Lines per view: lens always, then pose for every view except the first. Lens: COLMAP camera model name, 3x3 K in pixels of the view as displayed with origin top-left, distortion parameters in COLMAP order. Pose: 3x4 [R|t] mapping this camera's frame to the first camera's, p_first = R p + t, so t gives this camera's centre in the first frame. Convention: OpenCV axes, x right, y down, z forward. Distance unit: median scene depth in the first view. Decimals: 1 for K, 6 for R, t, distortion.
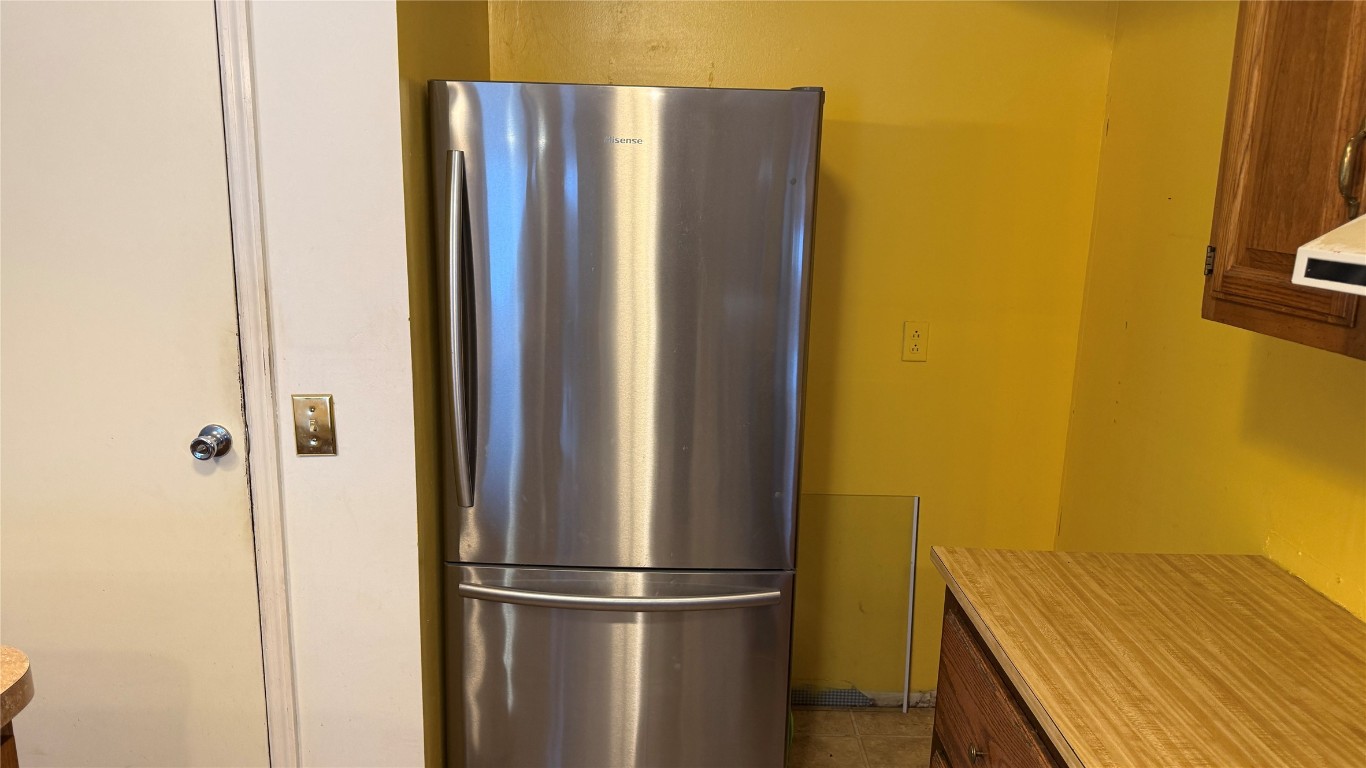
lens RADIAL K [[965.8, 0, 683.0], [0, 965.8, 384.0], [0, 0, 1]] dist [0.050314, -0.067503]
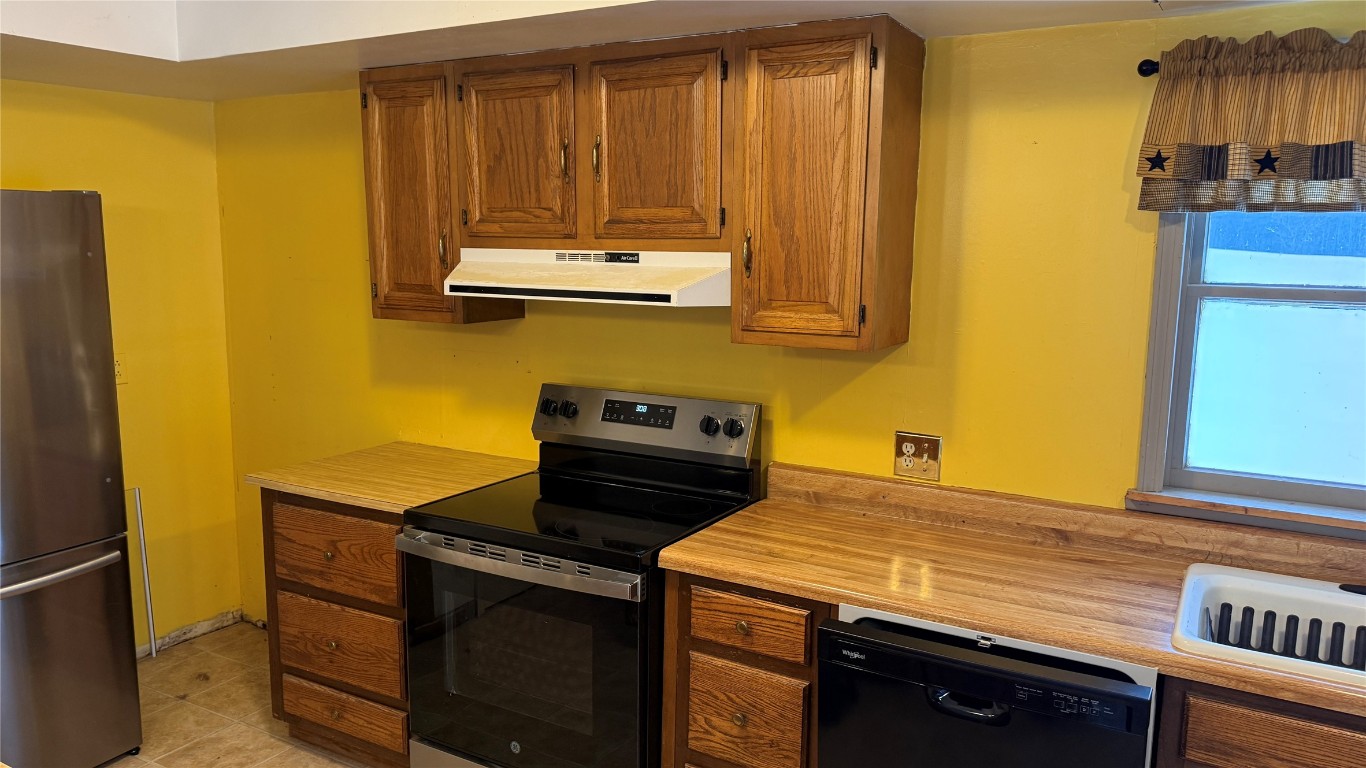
lens RADIAL K [[946.2, 0, 687.4], [0, 946.2, 389.2], [0, 0, 1]] dist [0.124353, -0.242571]
pose [[0.497430, -0.149484, 0.854528, -0.918287], [0.181200, 0.981218, 0.066168, 0.067655], [-0.848369, 0.121927, 0.515174, -0.604407]]
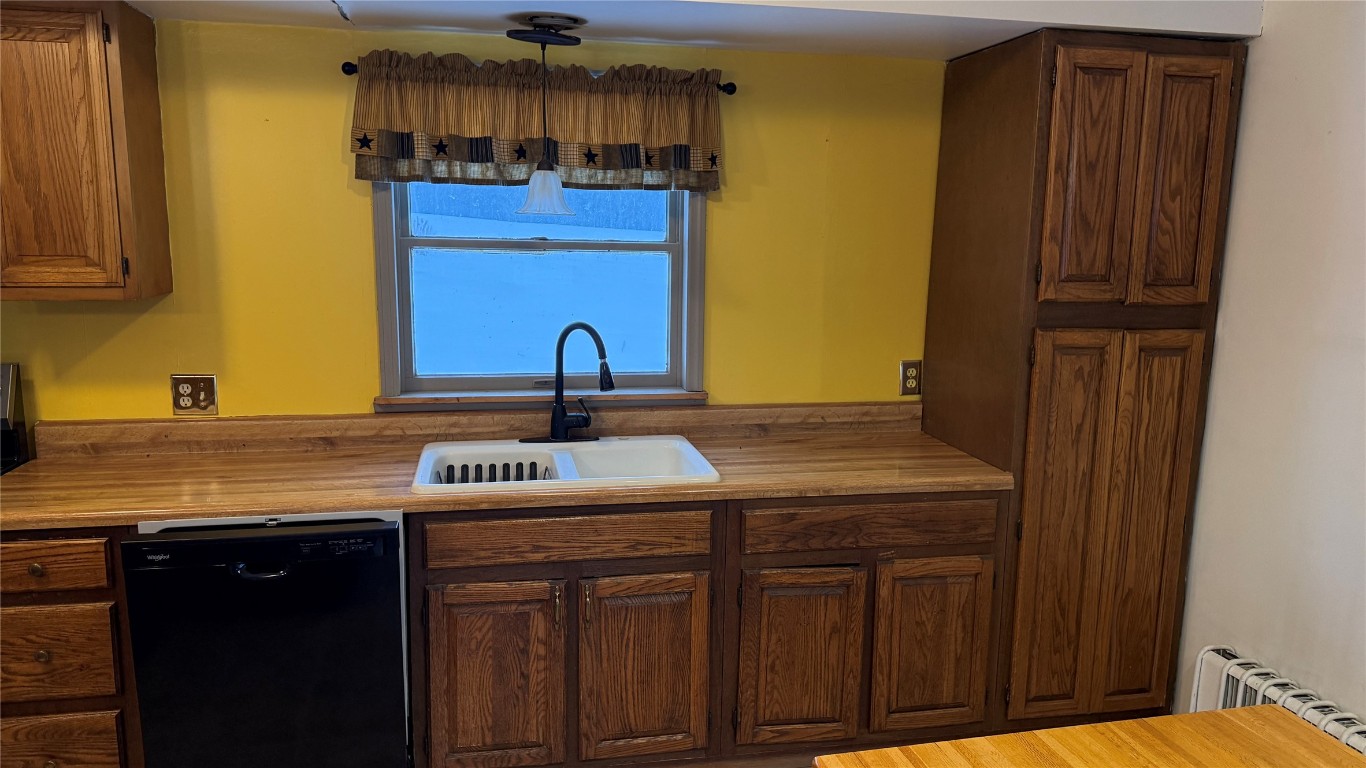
lens RADIAL K [[977.8, 0, 683.0], [0, 977.8, 384.0], [0, 0, 1]] dist [0.061272, -0.066143]
pose [[-0.195361, -0.193388, 0.961476, -1.355270], [0.184638, 0.955582, 0.229719, 0.080123], [-0.963194, 0.222403, -0.150976, -0.704131]]
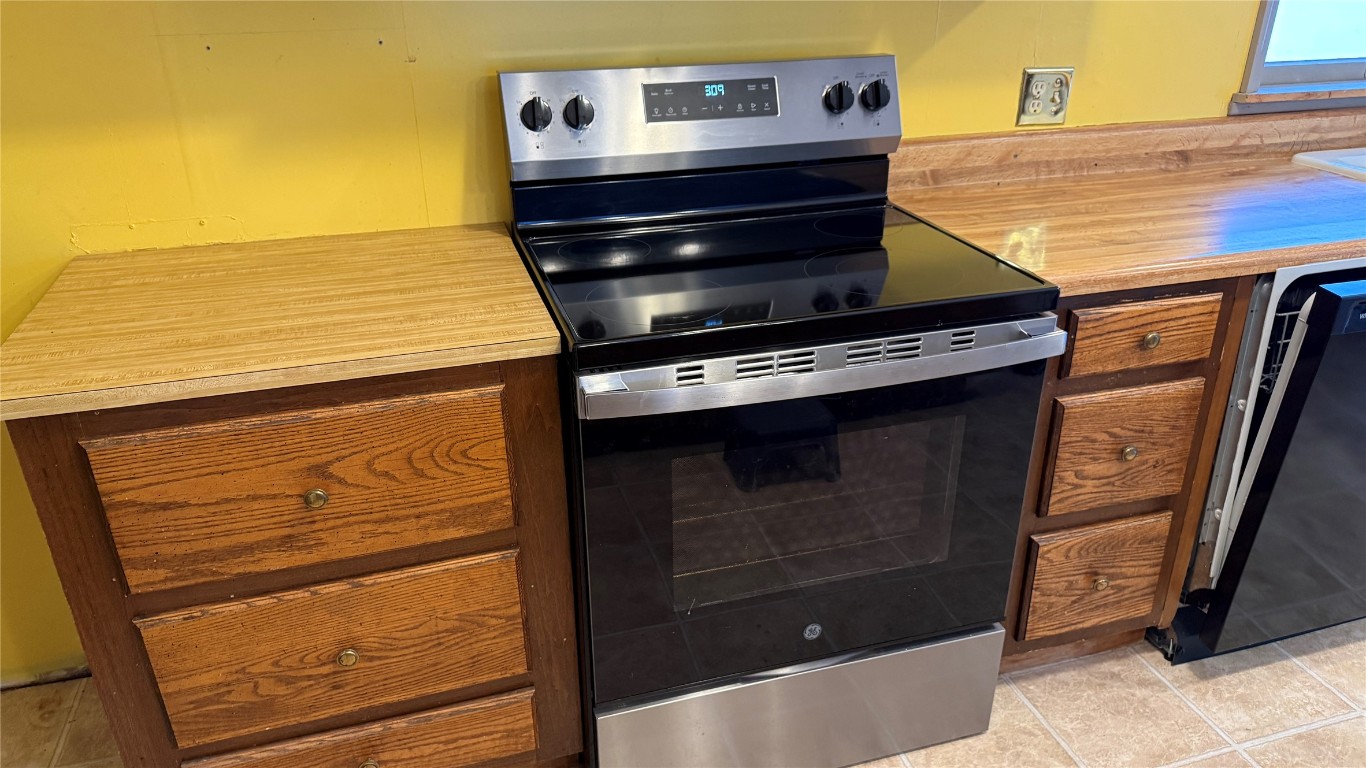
lens RADIAL K [[965.8, 0, 683.0], [0, 965.8, 384.0], [0, 0, 1]] dist [0.050314, -0.067503]
pose [[-0.282436, -0.430170, 0.857429, -0.514579], [0.196330, 0.848979, 0.490601, -0.075147], [-0.938981, 0.306902, -0.155327, 0.811984]]
